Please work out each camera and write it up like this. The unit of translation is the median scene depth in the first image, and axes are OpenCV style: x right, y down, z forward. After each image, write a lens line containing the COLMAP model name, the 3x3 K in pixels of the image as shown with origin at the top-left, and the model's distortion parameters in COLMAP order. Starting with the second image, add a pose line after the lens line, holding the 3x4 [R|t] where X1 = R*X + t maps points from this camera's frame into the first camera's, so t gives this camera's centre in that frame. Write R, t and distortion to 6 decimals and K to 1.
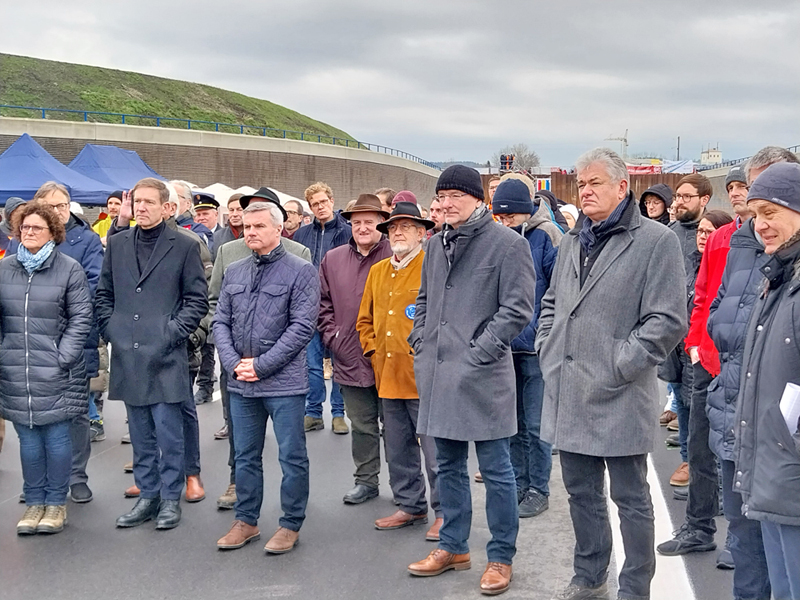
lens RADIAL K [[608.8, 0, 400.0], [0, 608.8, 300.0], [0, 0, 1]] dist [-0.033935, -0.001746]
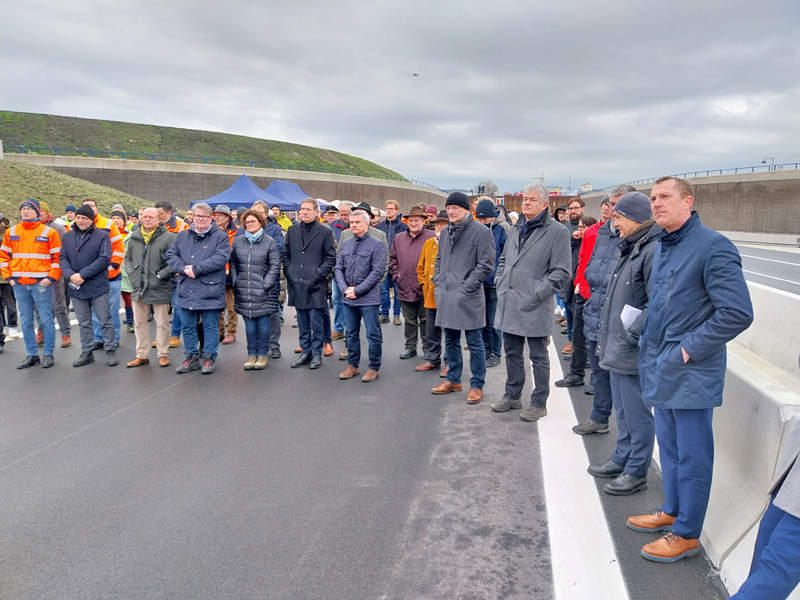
lens RADIAL K [[601.3, 0, 400.0], [0, 601.3, 300.0], [0, 0, 1]] dist [0.000727, 0.000384]
pose [[0.999920, 0.005067, 0.011610, -0.115131], [-0.005253, 0.999857, 0.016056, 0.105135], [-0.011527, -0.016116, 0.999804, -1.000724]]
